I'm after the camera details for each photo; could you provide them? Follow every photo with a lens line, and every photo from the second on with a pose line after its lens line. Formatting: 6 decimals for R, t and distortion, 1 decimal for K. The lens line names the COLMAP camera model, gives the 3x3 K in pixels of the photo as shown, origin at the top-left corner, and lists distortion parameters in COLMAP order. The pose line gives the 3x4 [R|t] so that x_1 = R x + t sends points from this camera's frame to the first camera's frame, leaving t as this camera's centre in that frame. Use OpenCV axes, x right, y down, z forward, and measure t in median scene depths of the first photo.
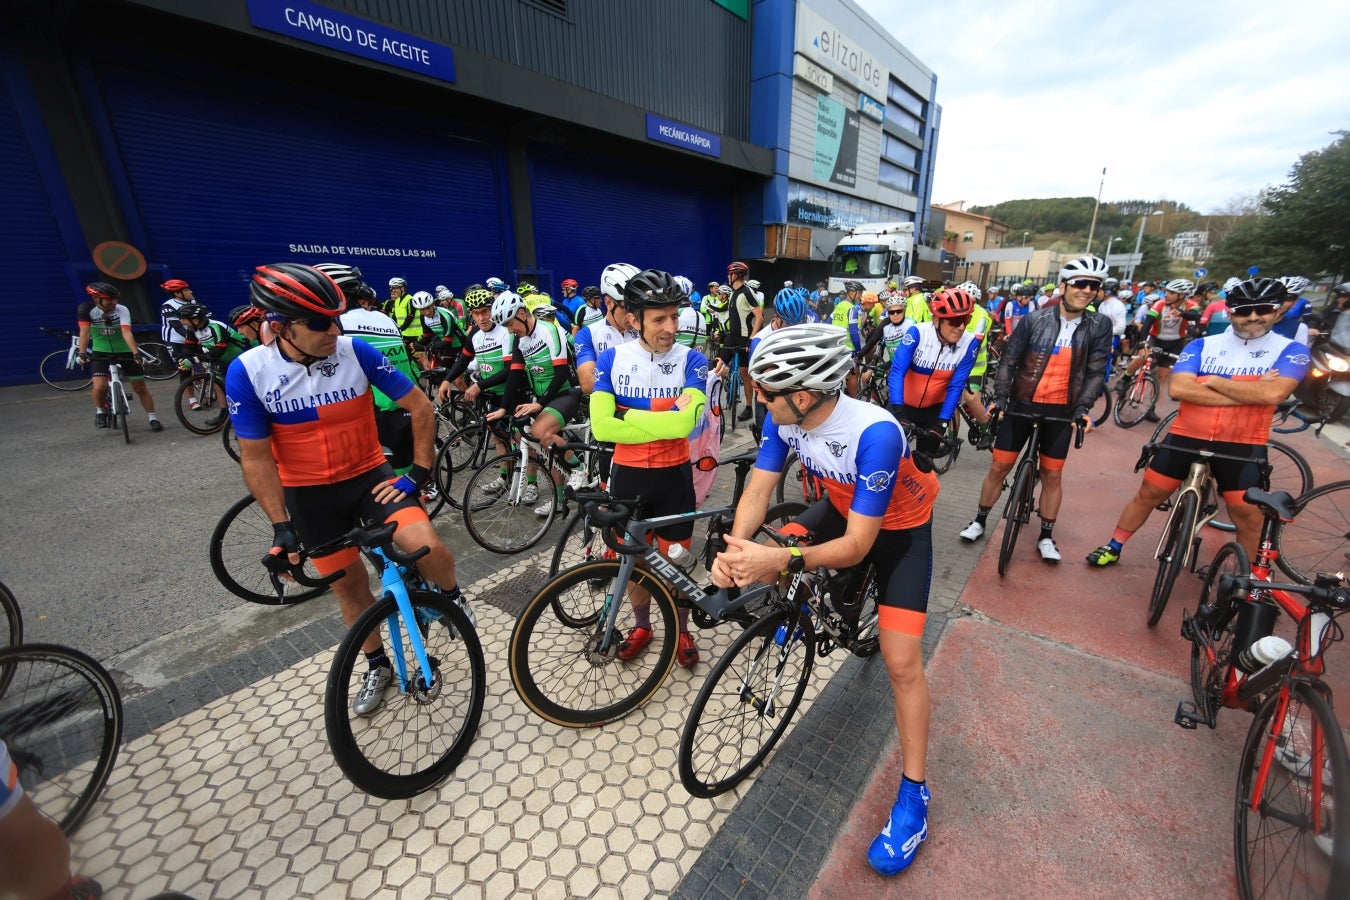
lens RADIAL K [[522.1, 0, 687.3], [0, 522.1, 456.5], [0, 0, 1]] dist [-0.001234, 0.001620]
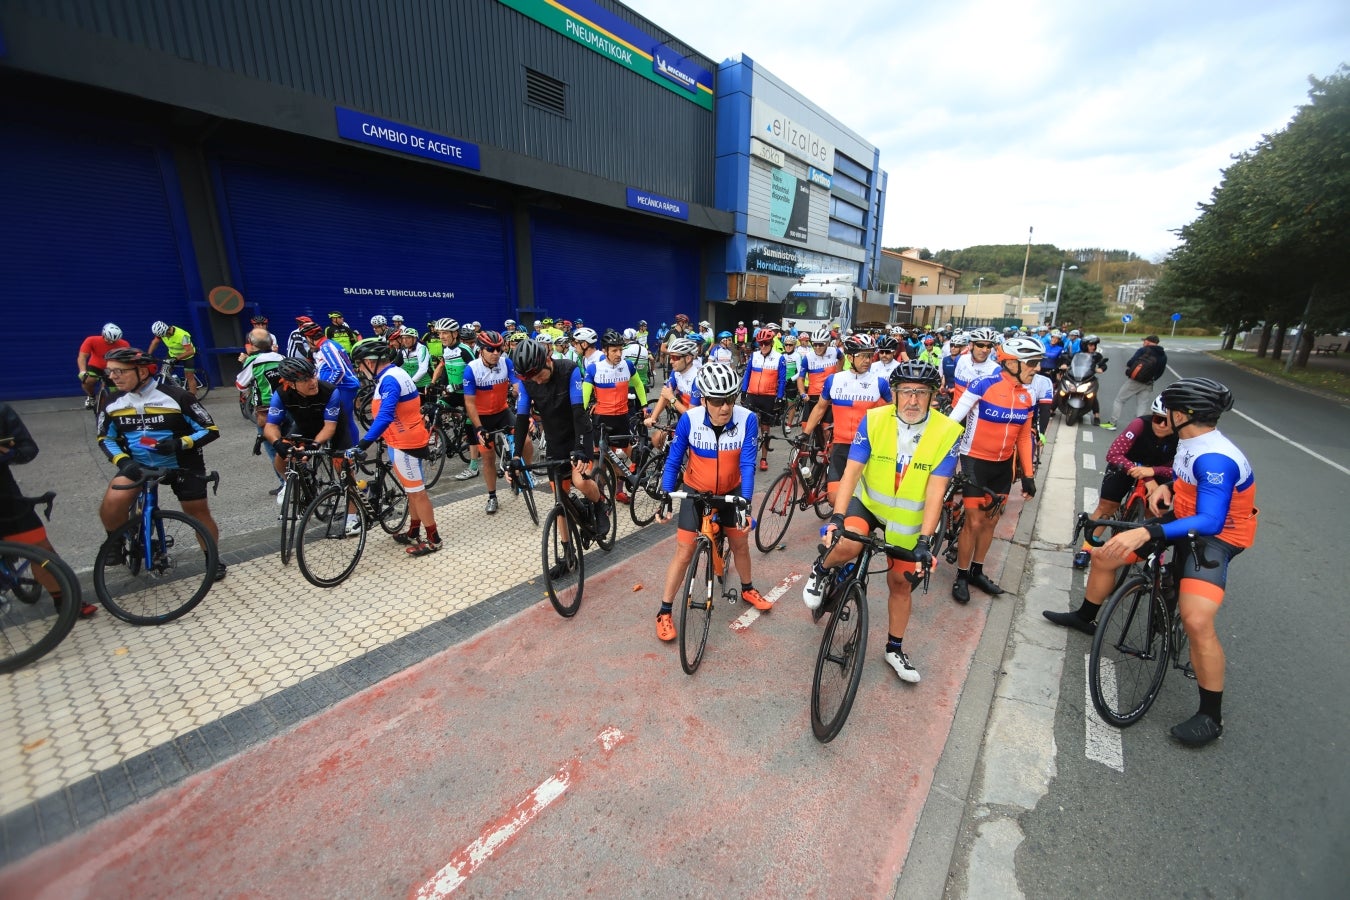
lens RADIAL K [[522.1, 0, 688.2], [0, 522.1, 454.0], [0, 0, 1]] dist [-0.001234, 0.001620]
pose [[0.999226, 0.009600, 0.038135, 0.017987], [-0.007172, 0.997969, -0.063293, 0.037319], [-0.038665, 0.062970, 0.997266, -0.140998]]
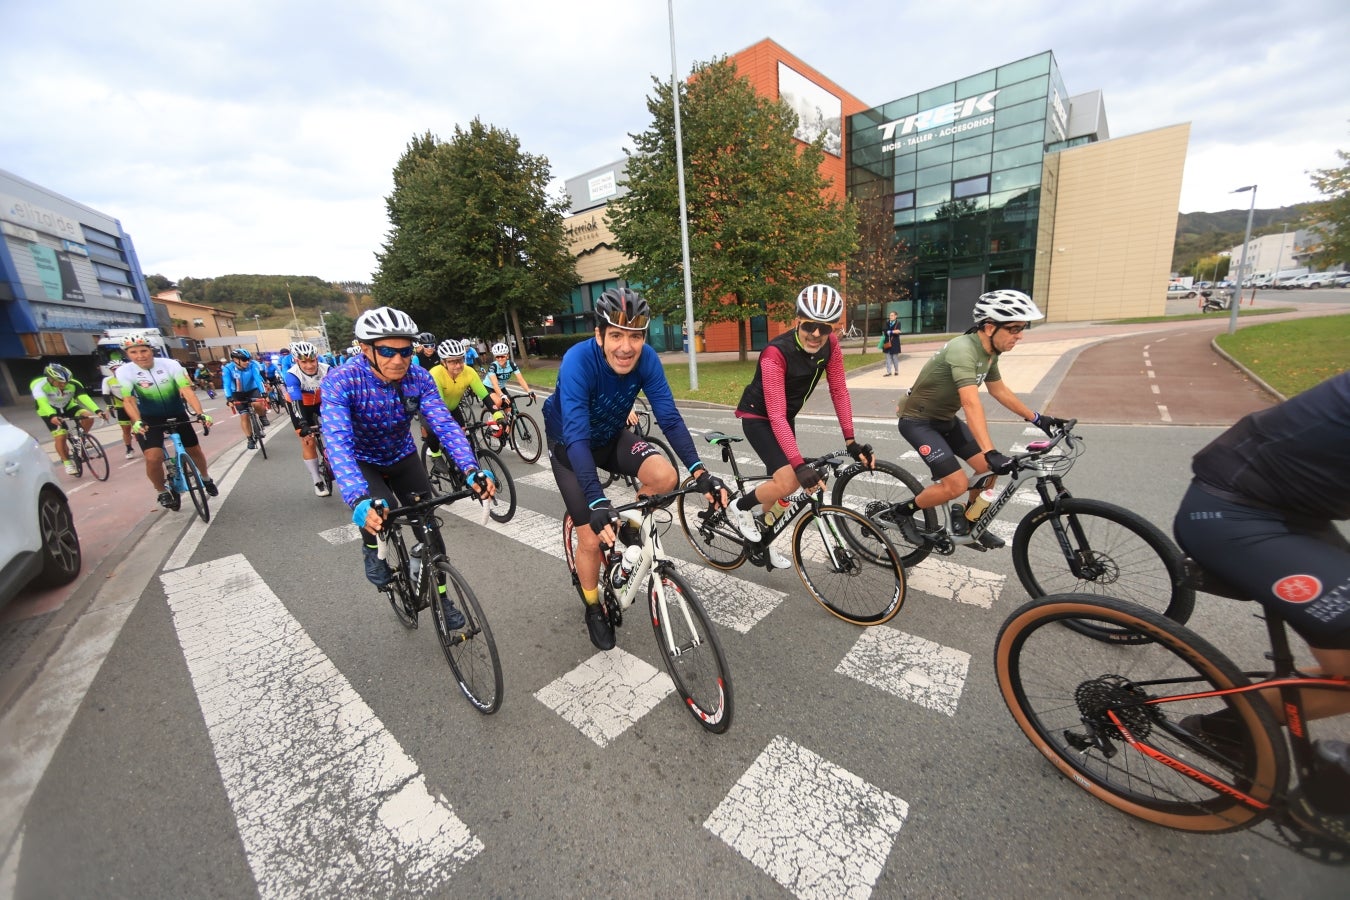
lens RADIAL K [[522.1, 0, 686.1], [0, 522.1, 457.3], [0, 0, 1]] dist [-0.001234, 0.001620]
pose [[0.365159, -0.249086, 0.897004, -0.490477], [0.357855, 0.927066, 0.111756, 0.306603], [-0.859418, 0.280188, 0.427663, -0.930016]]
